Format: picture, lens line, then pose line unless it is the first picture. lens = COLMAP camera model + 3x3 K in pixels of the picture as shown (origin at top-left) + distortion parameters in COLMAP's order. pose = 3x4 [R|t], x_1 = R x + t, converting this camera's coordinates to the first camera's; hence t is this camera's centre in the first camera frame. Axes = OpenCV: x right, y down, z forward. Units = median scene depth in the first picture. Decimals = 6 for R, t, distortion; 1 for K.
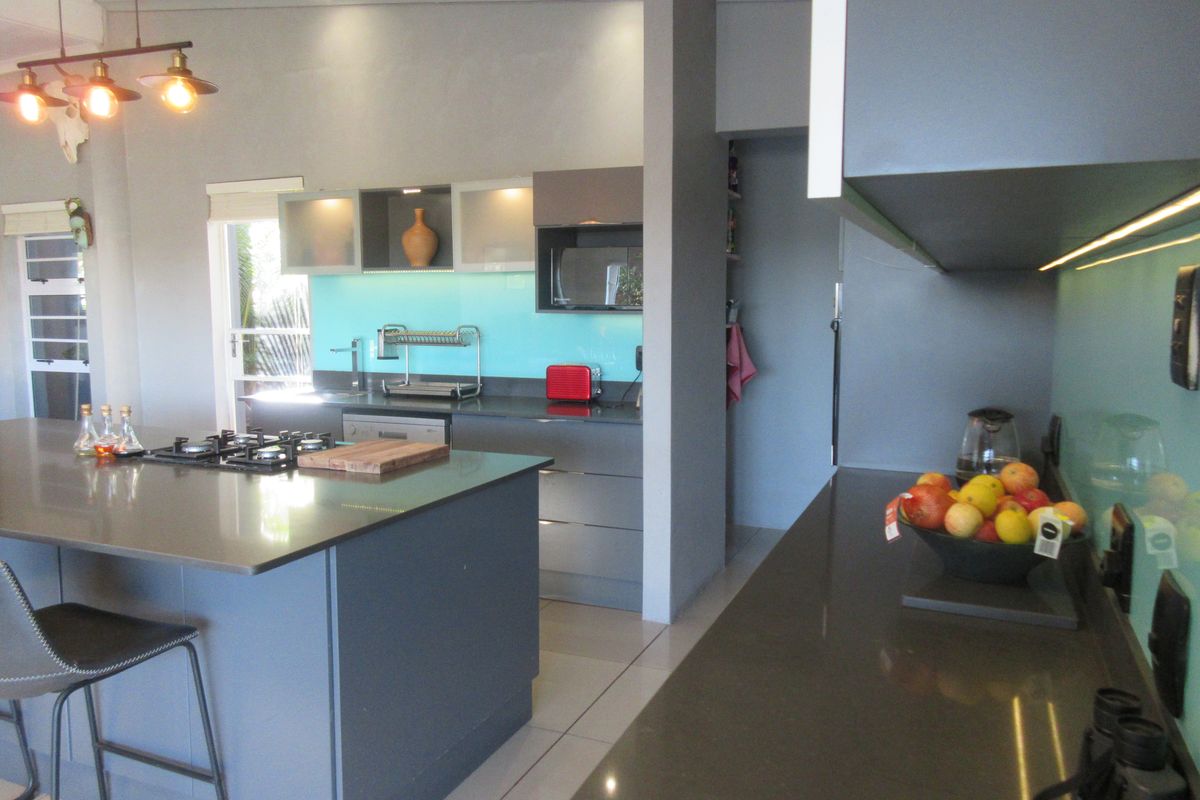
lens RADIAL K [[890.3, 0, 600.0], [0, 890.3, 389.6], [0, 0, 1]] dist [-0.004302, -0.000224]
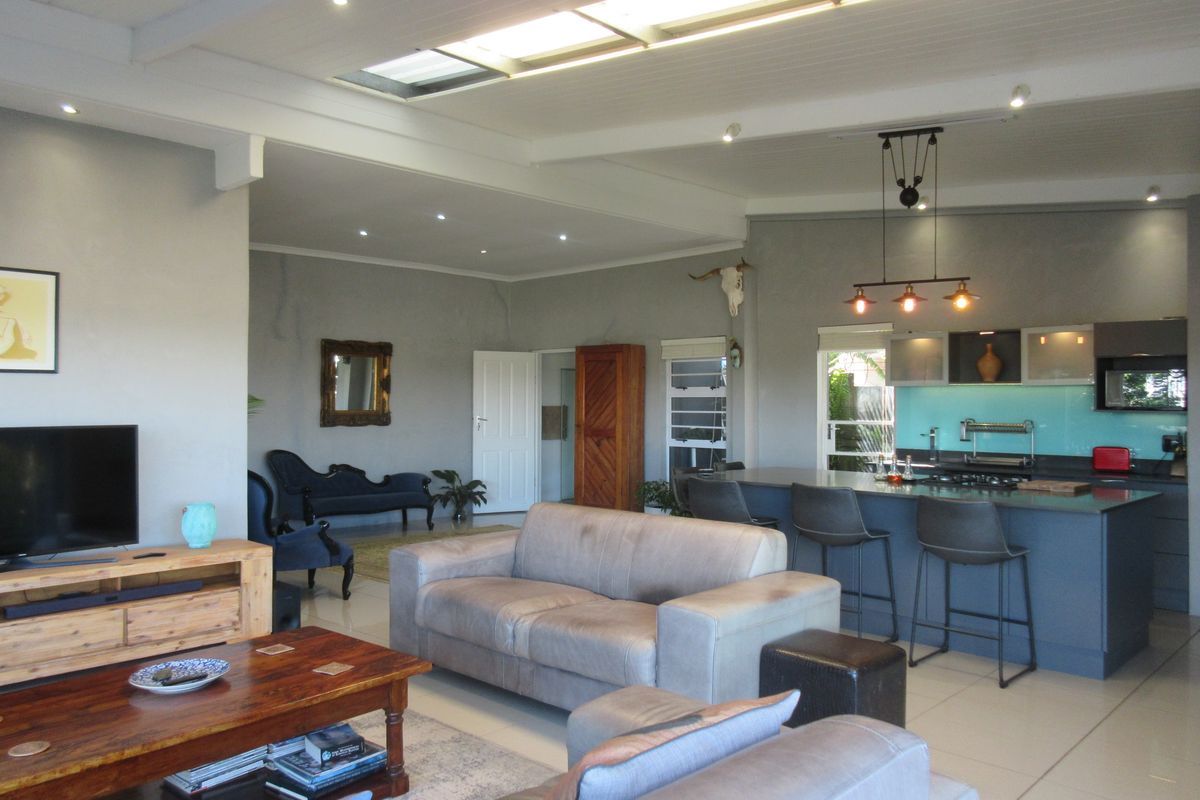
lens RADIAL K [[890.0, 0, 600.7], [0, 890.0, 385.7], [0, 0, 1]] dist [0.007270, 0.003452]
pose [[0.939549, 0.002492, -0.342404, -0.320948], [-0.043428, 0.992766, -0.111940, 0.073378], [0.339648, 0.120043, 0.932861, -0.685275]]
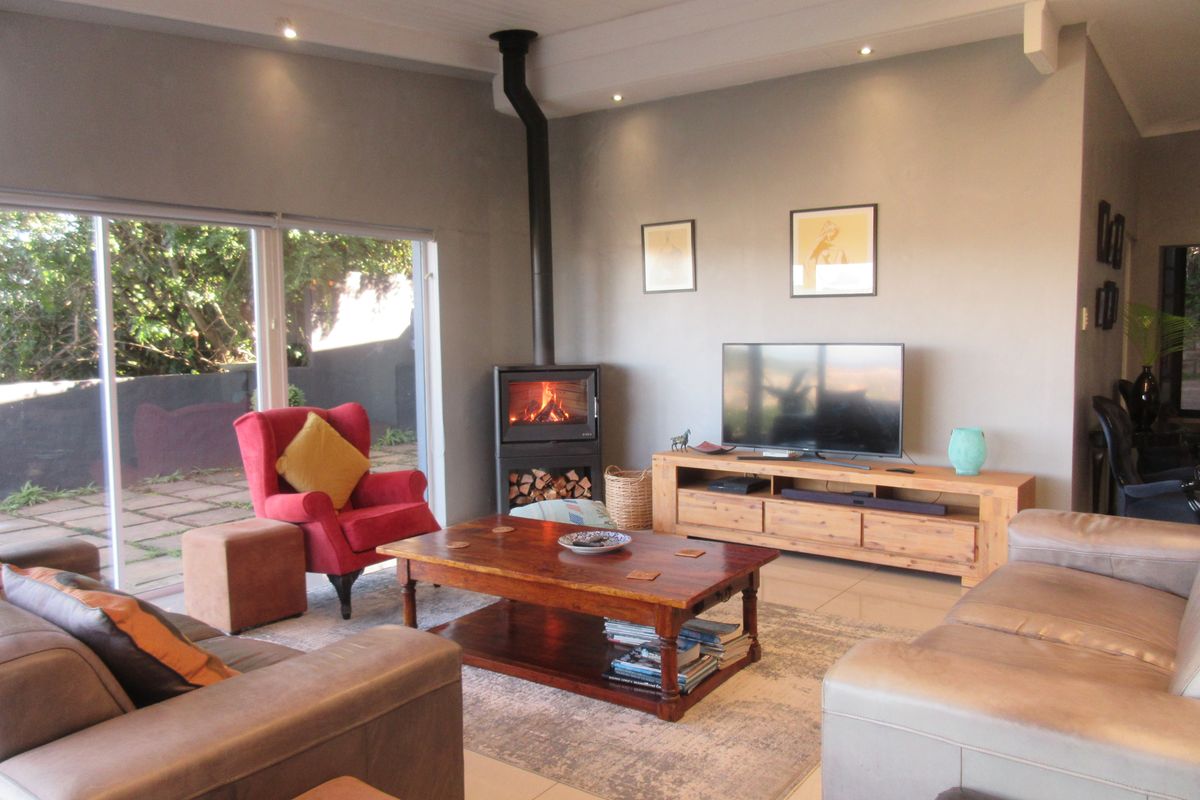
lens RADIAL K [[890.3, 0, 600.0], [0, 890.3, 389.6], [0, 0, 1]] dist [-0.004302, -0.000224]
pose [[-0.234110, 0.080485, -0.968873, 0.156654], [-0.084754, 0.991084, 0.102810, -0.059792], [0.968509, 0.106185, -0.225202, 0.589527]]
